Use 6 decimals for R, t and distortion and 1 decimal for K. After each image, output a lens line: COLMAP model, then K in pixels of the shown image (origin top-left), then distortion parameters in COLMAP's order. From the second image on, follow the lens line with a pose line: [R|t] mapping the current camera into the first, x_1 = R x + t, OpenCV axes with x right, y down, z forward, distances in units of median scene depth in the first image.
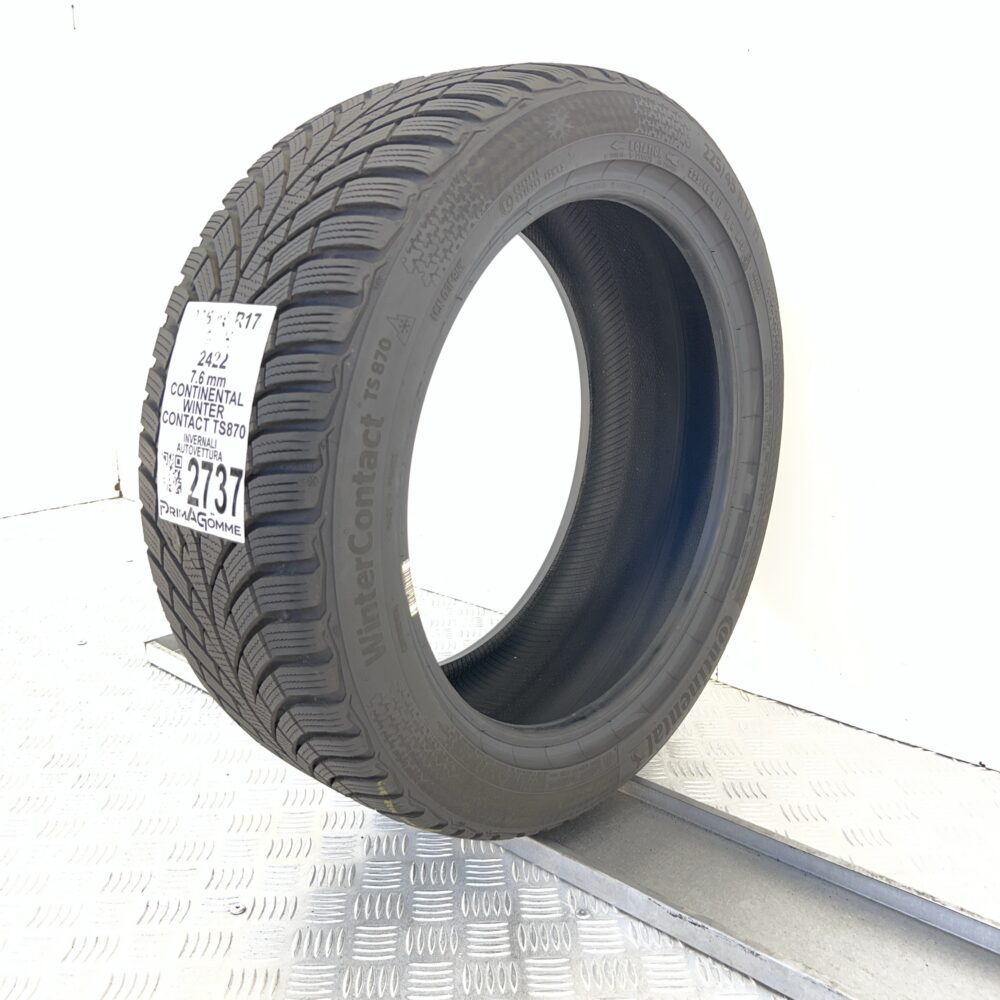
lens RADIAL K [[1035.3, 0, 492.3], [0, 1035.3, 505.9], [0, 0, 1]] dist [0.048020, 0.000000]
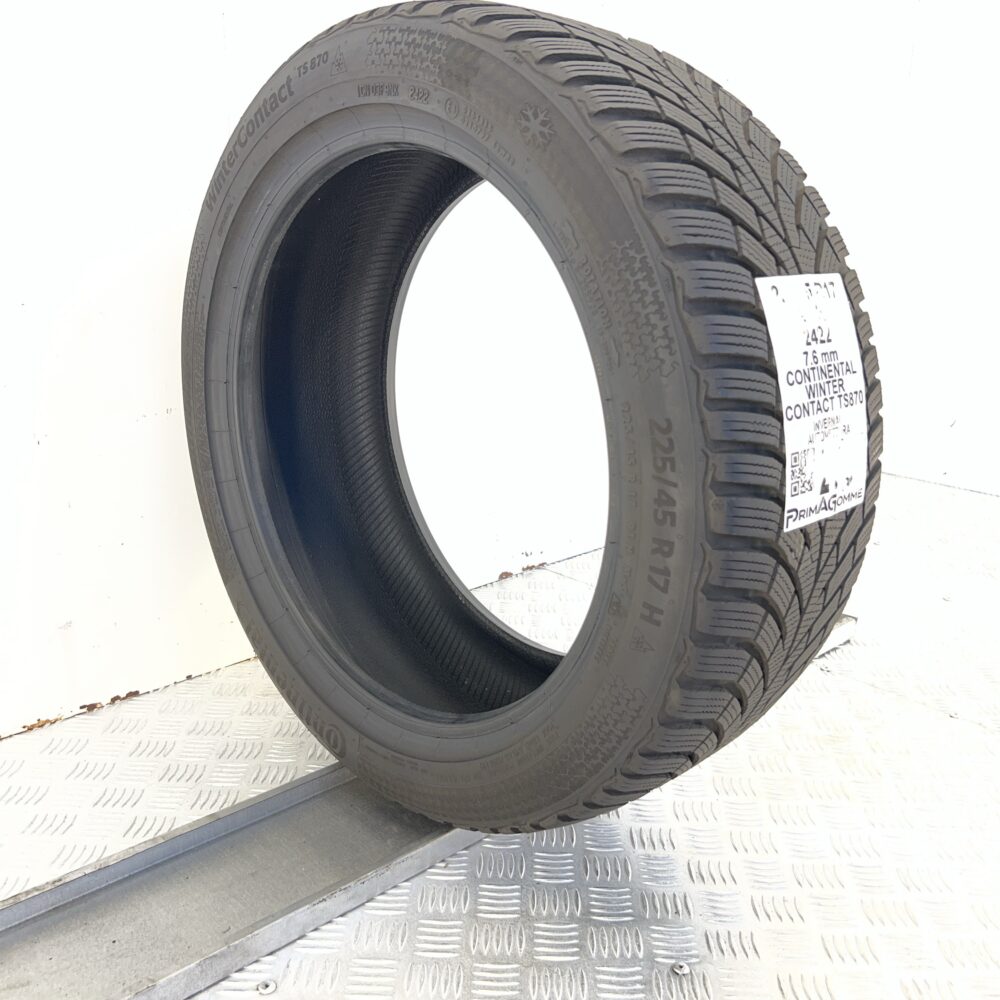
lens RADIAL K [[1035.3, 0, 492.9], [0, 1035.3, 495.3], [0, 0, 1]] dist [0.048020, 0.000000]
pose [[0.049504, -0.265639, 0.962801, -1.232186], [0.211889, 0.944833, 0.249787, -0.302860], [-0.976039, 0.191642, 0.103060, 1.222868]]
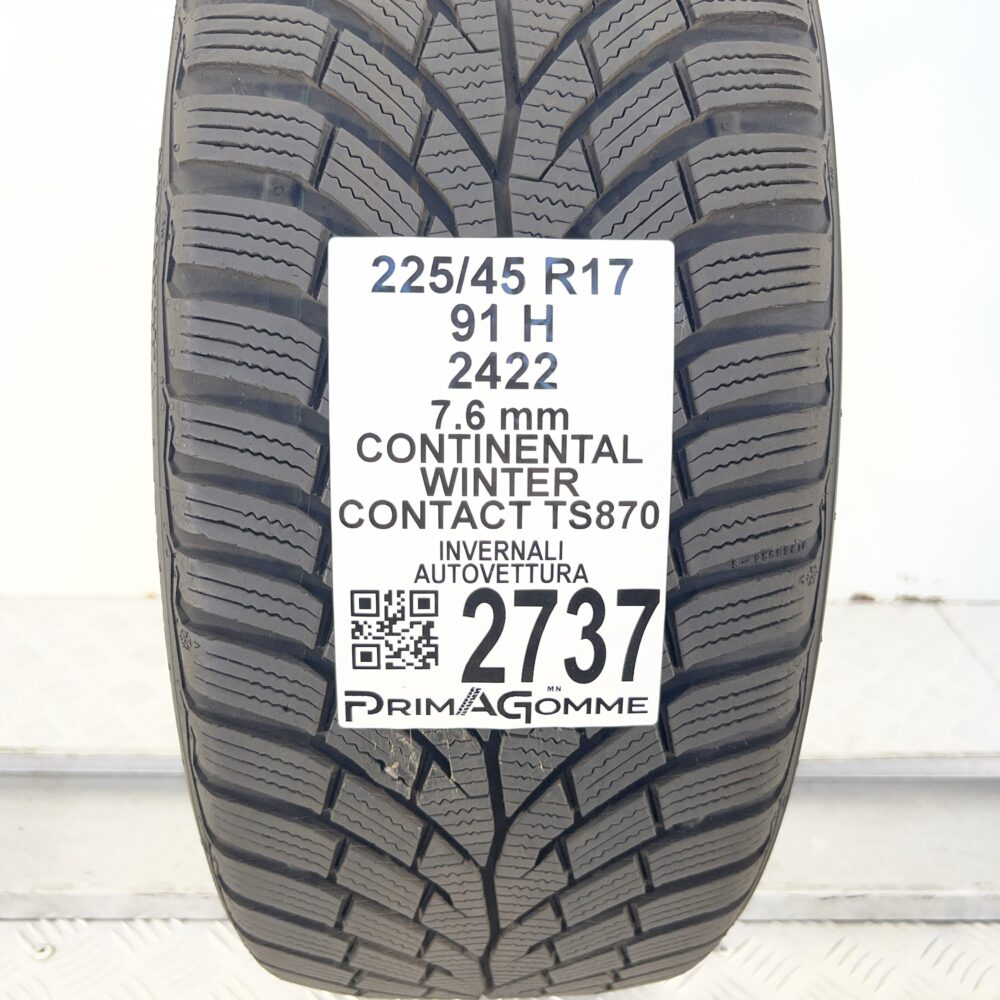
lens RADIAL K [[1035.3, 0, 502.5], [0, 1035.3, 496.7], [0, 0, 1]] dist [0.048020, 0.000000]
pose [[0.711530, -0.260035, 0.652768, -0.578775], [0.144870, 0.963332, 0.225839, -0.190644], [-0.687559, -0.066125, 0.723111, 0.675394]]
